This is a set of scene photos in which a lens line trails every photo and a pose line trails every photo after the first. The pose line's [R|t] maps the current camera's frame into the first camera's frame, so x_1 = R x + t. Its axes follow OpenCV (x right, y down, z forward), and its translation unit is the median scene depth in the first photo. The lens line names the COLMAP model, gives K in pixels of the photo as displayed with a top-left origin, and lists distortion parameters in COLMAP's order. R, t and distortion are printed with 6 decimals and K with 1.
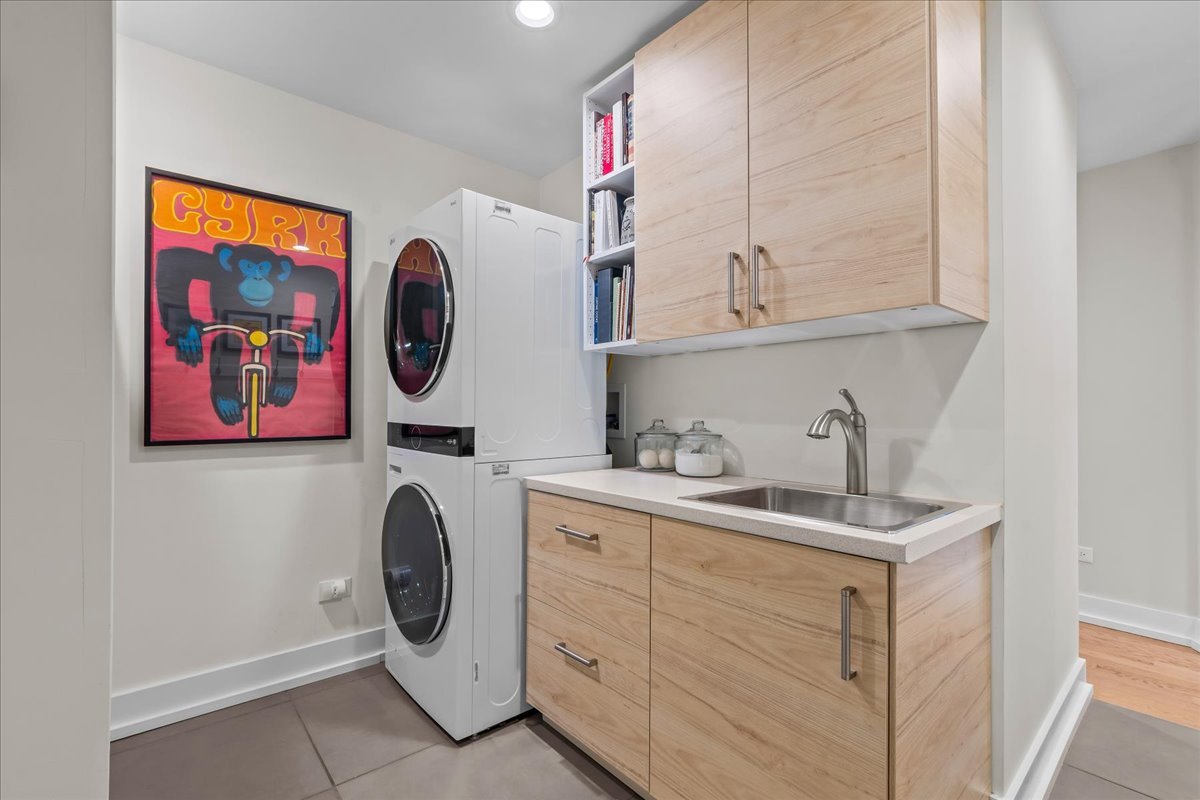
lens RADIAL K [[533.8, 0, 596.0], [0, 533.8, 404.8], [0, 0, 1]] dist [-0.000055, -0.000244]
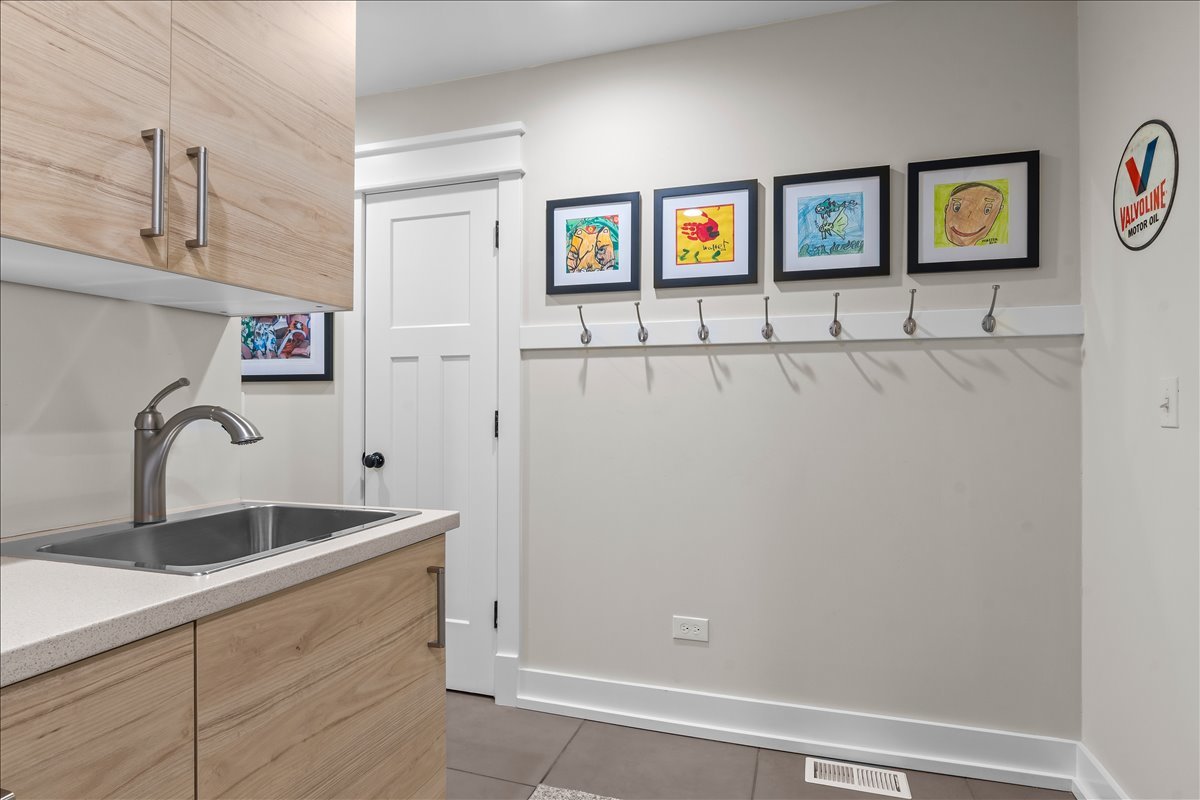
lens RADIAL K [[622.7, 0, 599.9], [0, 622.7, 404.9], [0, 0, 1]] dist [0.000535, 0.000660]
pose [[-0.519257, -0.000273, 0.854618, -0.606682], [-0.011238, 0.999916, -0.006508, 0.006550], [-0.854544, -0.012984, -0.519216, 1.028253]]
